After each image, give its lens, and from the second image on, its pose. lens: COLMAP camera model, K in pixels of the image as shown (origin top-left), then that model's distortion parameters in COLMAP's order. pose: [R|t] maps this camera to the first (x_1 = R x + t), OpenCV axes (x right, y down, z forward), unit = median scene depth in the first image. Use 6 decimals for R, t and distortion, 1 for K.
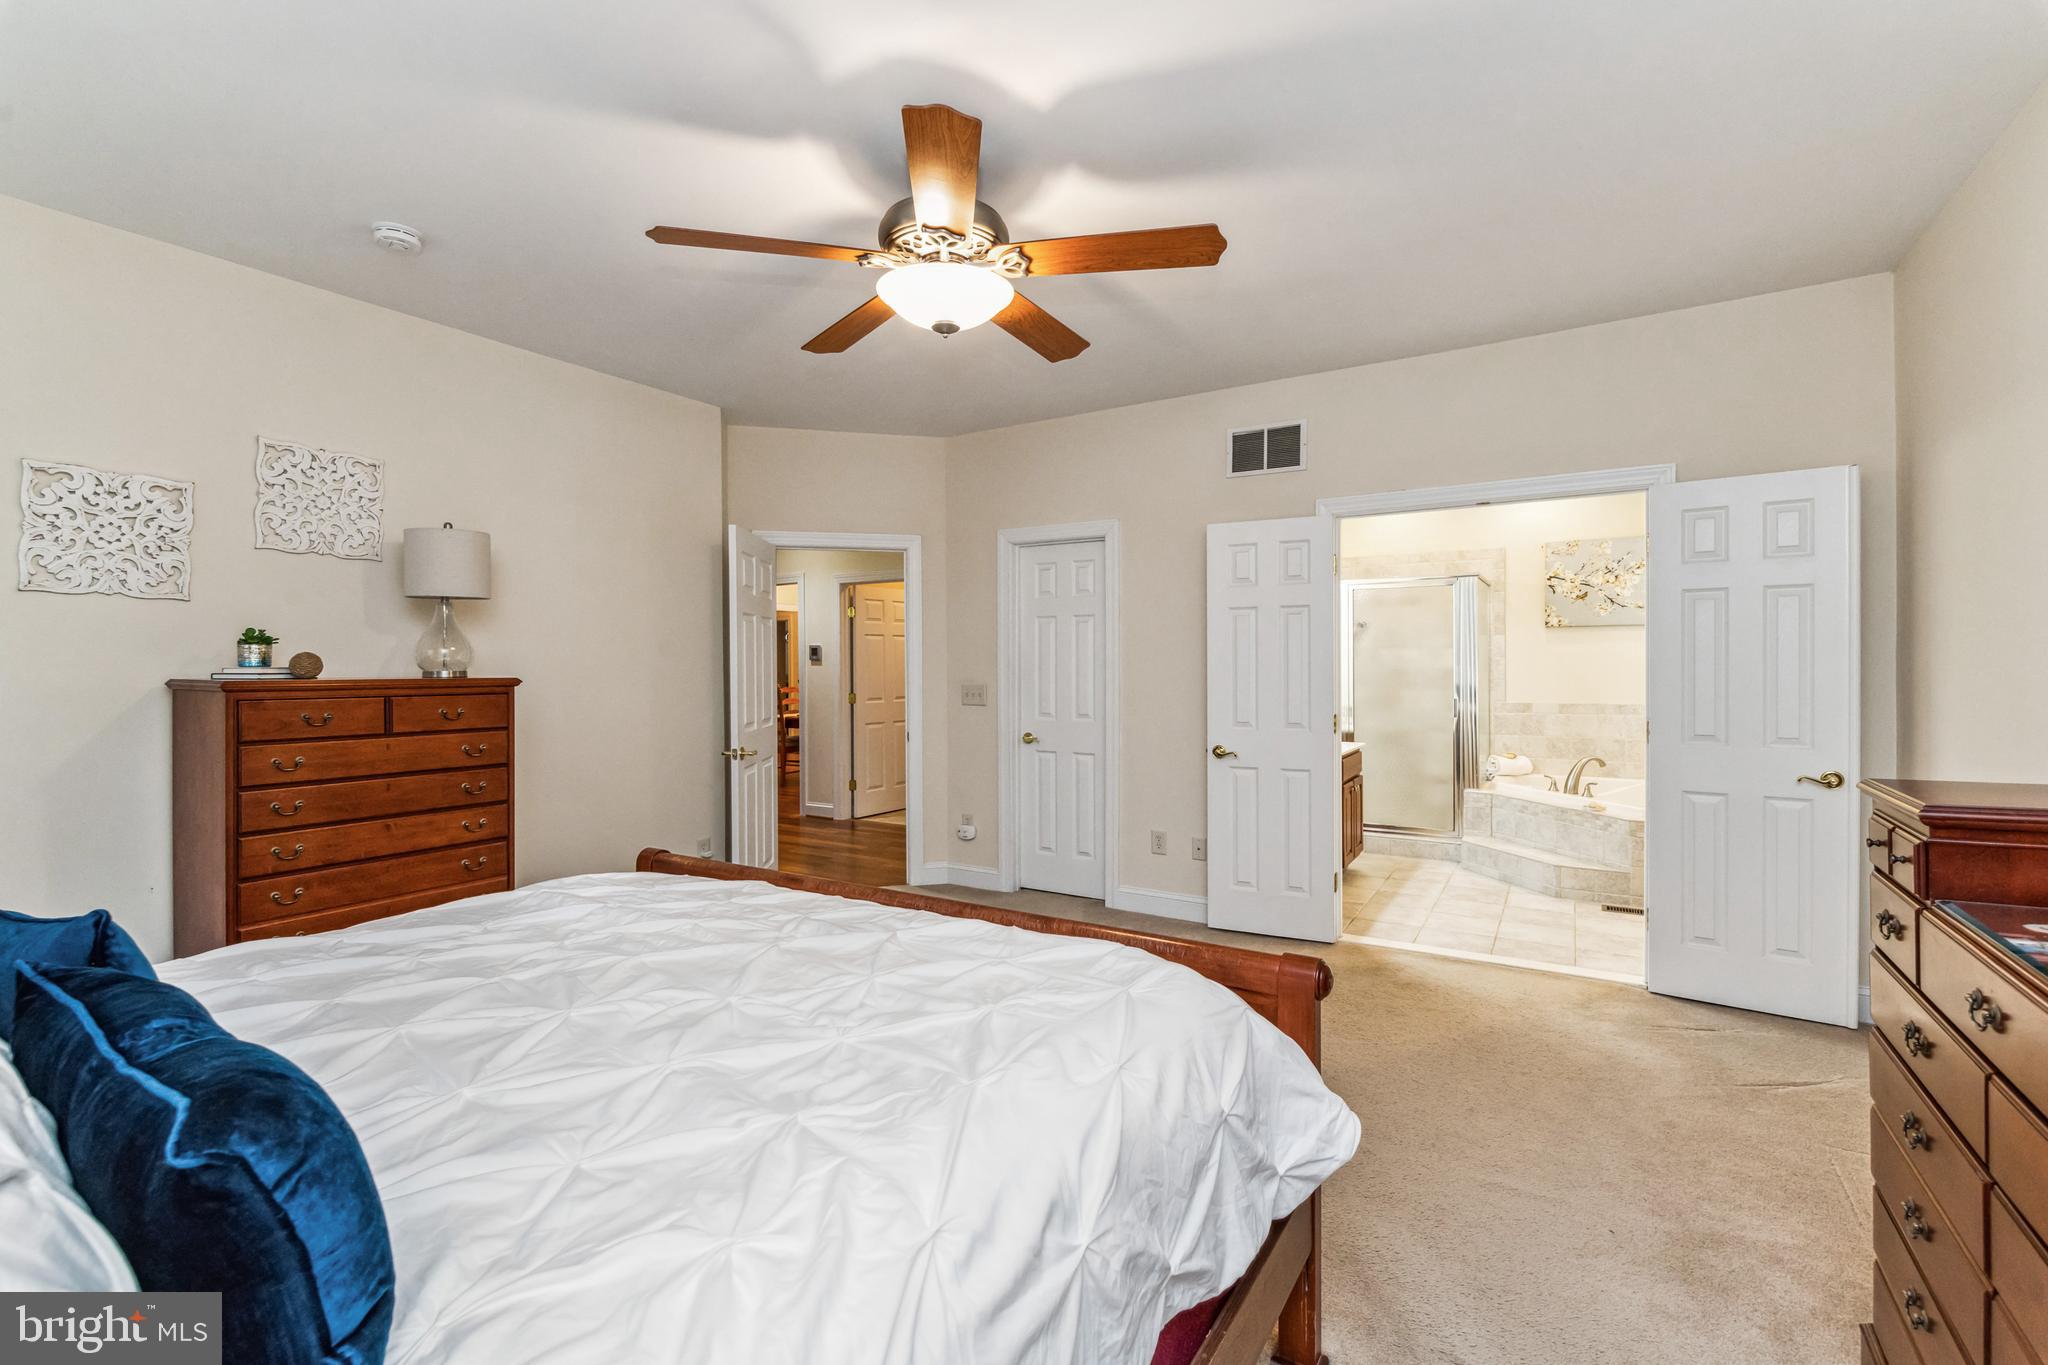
lens RADIAL K [[900.6, 0, 1022.7], [0, 900.6, 690.0], [0, 0, 1]] dist [-0.000364, -0.000107]
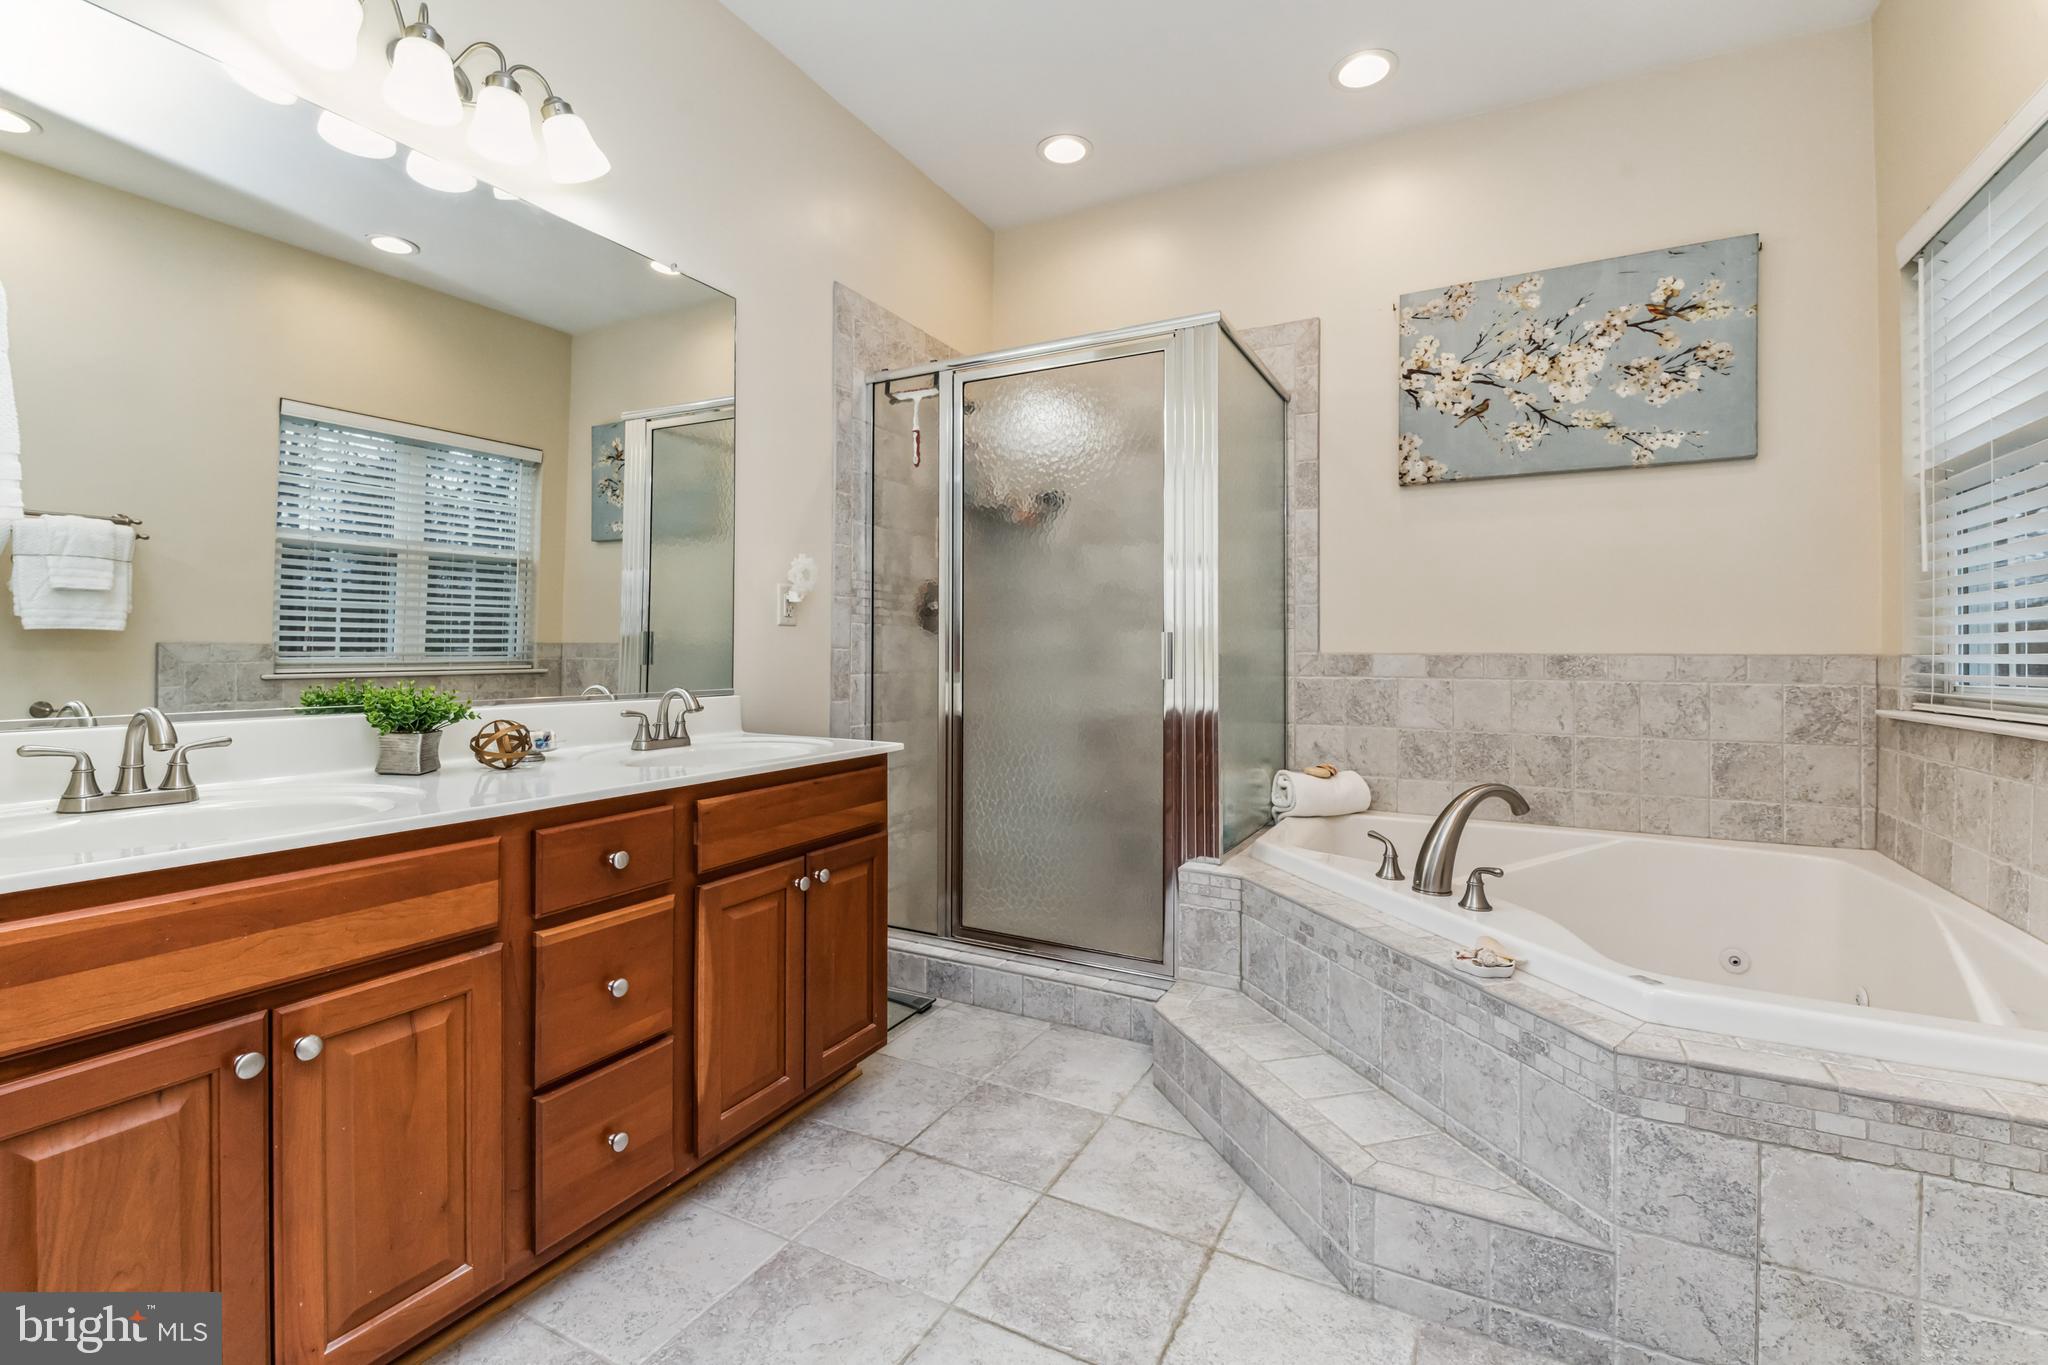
lens RADIAL K [[900.6, 0, 1024.9], [0, 900.6, 662.3], [0, 0, 1]] dist [-0.000364, -0.000107]
pose [[0.997842, 0.013725, 0.064204, 0.376122], [-0.012703, 0.999786, -0.016298, 0.029111], [-0.064414, 0.015447, 0.997804, 0.580137]]
